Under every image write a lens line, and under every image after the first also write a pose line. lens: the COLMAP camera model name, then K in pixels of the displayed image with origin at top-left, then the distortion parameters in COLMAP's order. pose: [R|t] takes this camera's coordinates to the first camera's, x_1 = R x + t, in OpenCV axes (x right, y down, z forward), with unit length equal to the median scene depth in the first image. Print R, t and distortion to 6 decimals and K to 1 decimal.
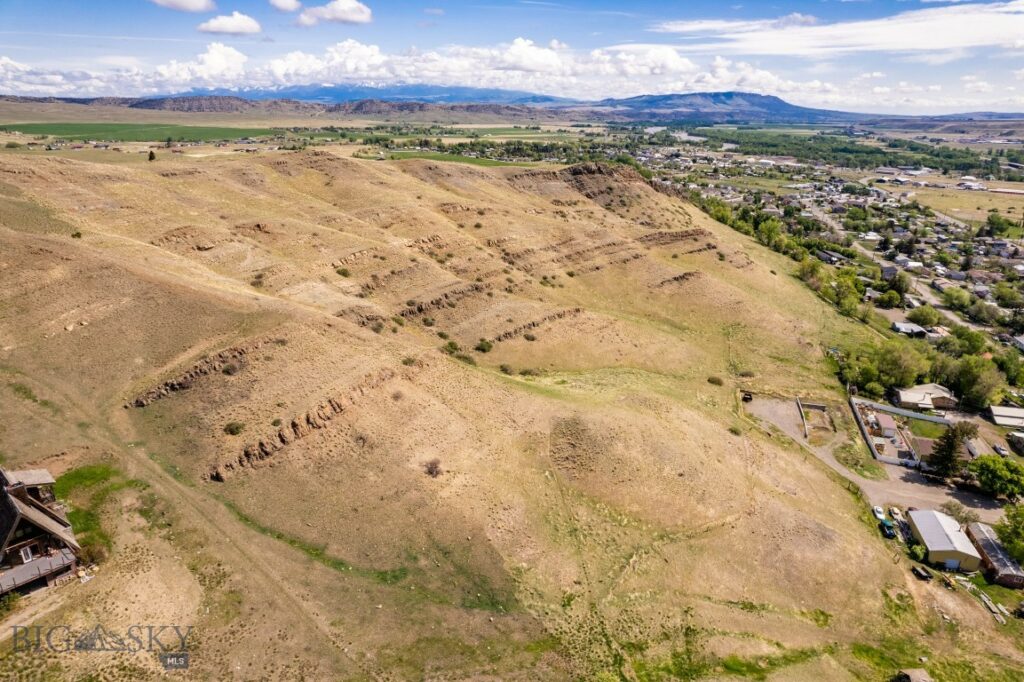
lens RADIAL K [[654.7, 0, 514.6], [0, 654.7, 350.0], [0, 0, 1]] dist [-0.072514, 0.062234]
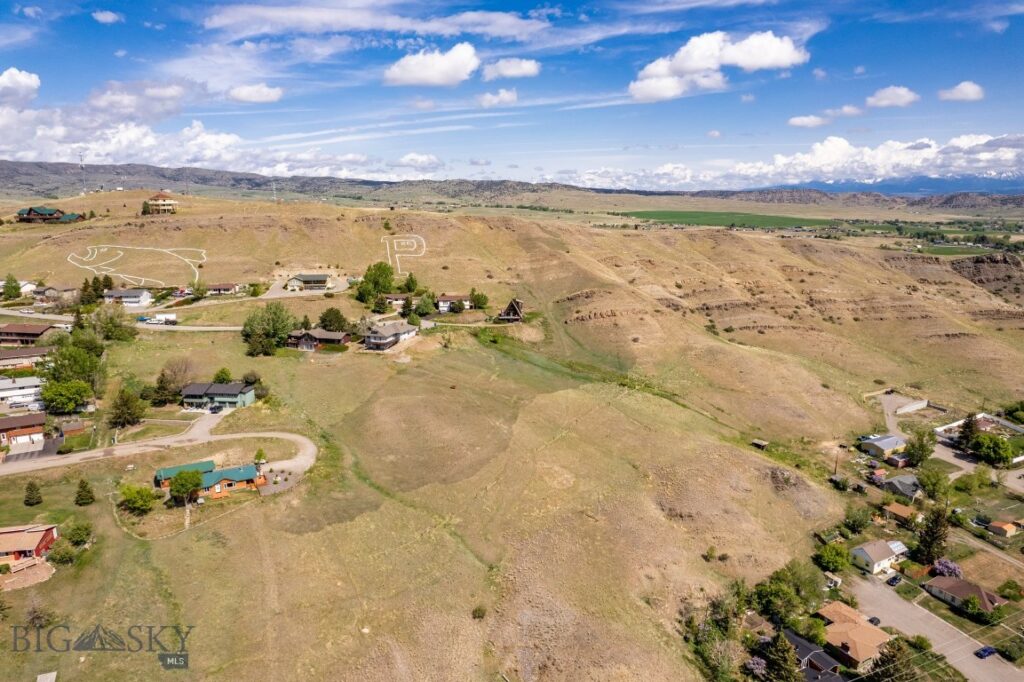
lens RADIAL K [[654.7, 0, 514.6], [0, 654.7, 350.0], [0, 0, 1]] dist [-0.072514, 0.062234]
pose [[0.676185, 0.160848, -0.718959, 0.092834], [-0.253306, 0.967139, -0.021864, 0.025912], [0.691817, 0.196901, 0.694708, -0.074148]]
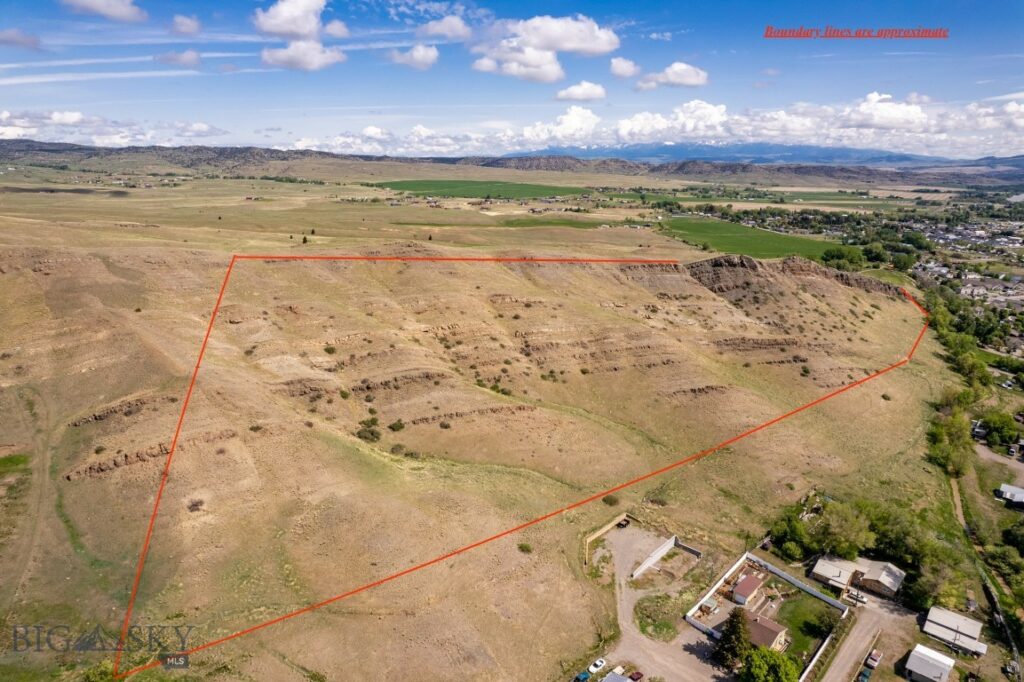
lens RADIAL K [[654.7, 0, 514.6], [0, 654.7, 350.0], [0, 0, 1]] dist [-0.072514, 0.062234]
pose [[0.883452, 0.125935, -0.451280, 0.070367], [-0.161650, 0.985983, -0.041304, -0.013579], [0.439753, 0.109440, 0.891426, 0.000673]]
